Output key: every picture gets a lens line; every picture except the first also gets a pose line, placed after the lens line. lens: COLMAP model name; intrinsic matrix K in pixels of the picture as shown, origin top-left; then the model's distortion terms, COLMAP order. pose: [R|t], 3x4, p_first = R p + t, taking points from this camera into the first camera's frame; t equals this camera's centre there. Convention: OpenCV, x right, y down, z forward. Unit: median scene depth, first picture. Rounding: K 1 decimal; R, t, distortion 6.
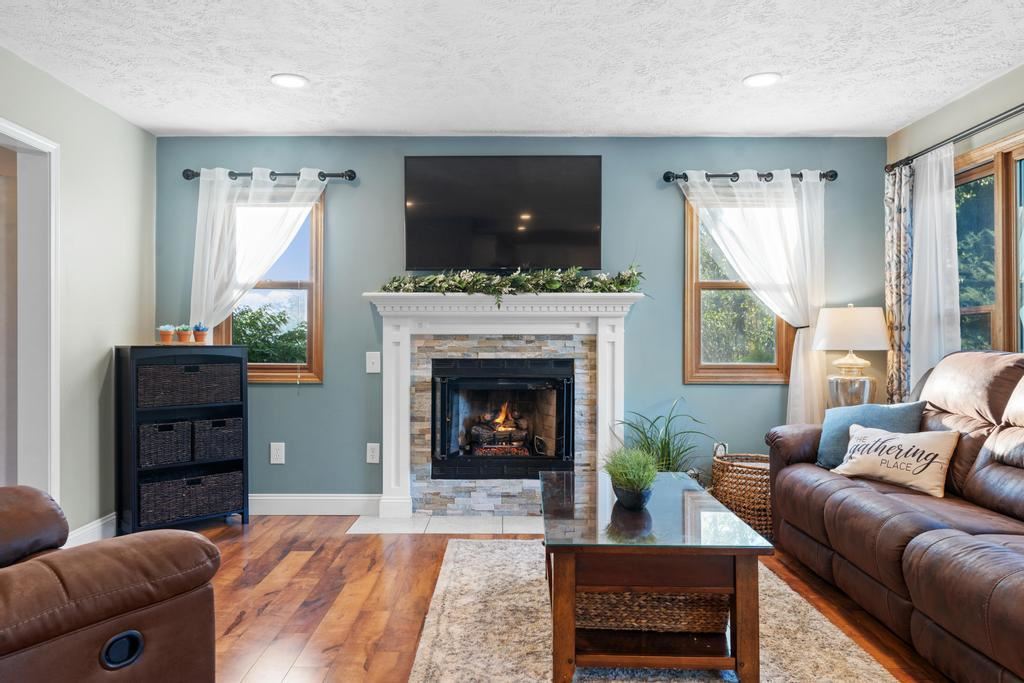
lens RADIAL K [[704.6, 0, 504.7], [0, 704.6, 344.8], [0, 0, 1]] dist [0.001211, -0.001724]
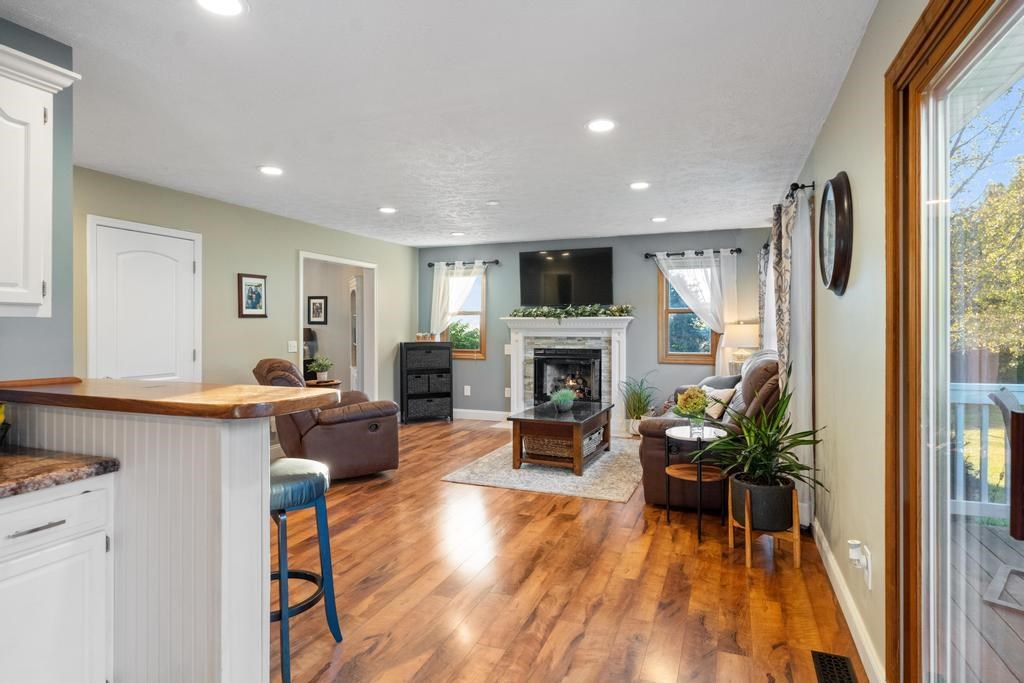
lens RADIAL K [[551.5, 0, 517.1], [0, 551.5, 324.7], [0, 0, 1]] dist [-0.004937, 0.002133]
pose [[0.930775, -0.002852, -0.365581, 0.459958], [0.002436, 0.999996, -0.001599, -0.048529], [0.365584, 0.000598, 0.930778, -0.546593]]
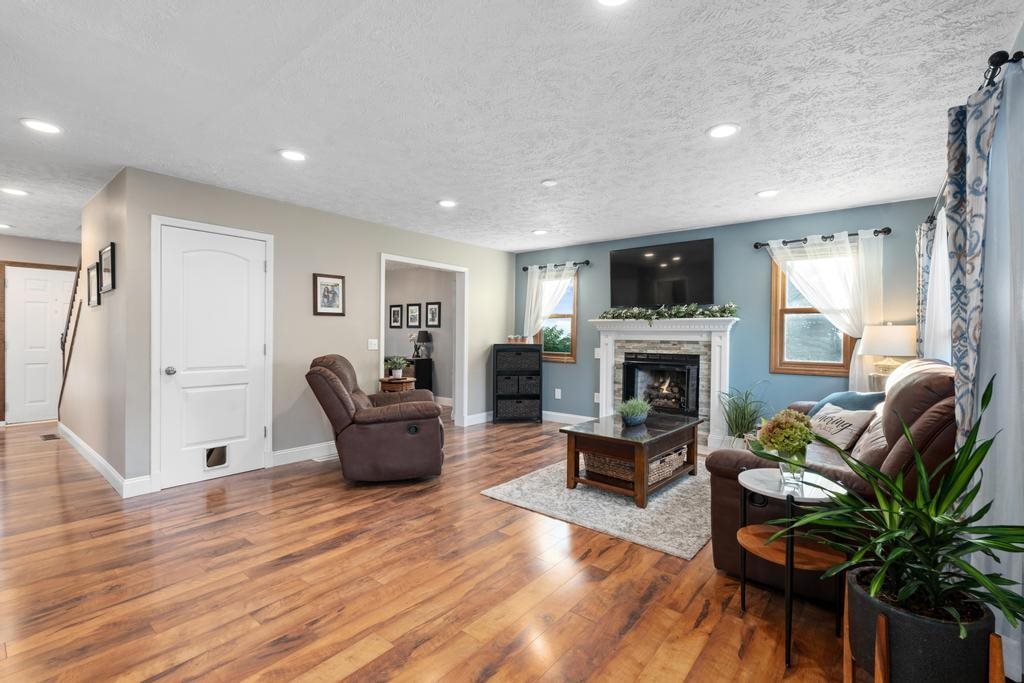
lens RADIAL K [[459.6, 0, 509.1], [0, 459.6, 339.4], [0, 0, 1]] dist [-0.006143, 0.001444]
pose [[0.771449, 0.011832, -0.636182, 0.476030], [-0.007892, 0.999928, 0.009027, -0.025892], [0.636243, -0.001943, 0.771486, -0.192368]]
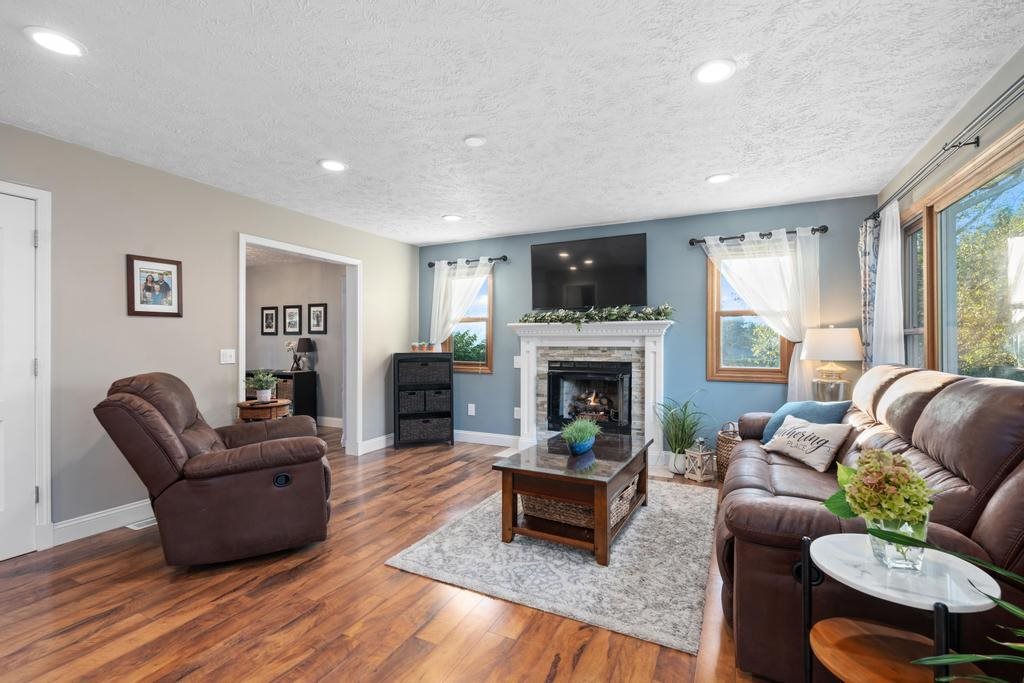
lens RADIAL K [[459.6, 0, 510.8], [0, 459.6, 343.8], [0, 0, 1]] dist [-0.006143, 0.001444]
pose [[0.895890, 0.000193, -0.444276, 0.324767], [0.000831, 0.999997, 0.002110, -0.024775], [0.444275, -0.002259, 0.895888, -0.047880]]
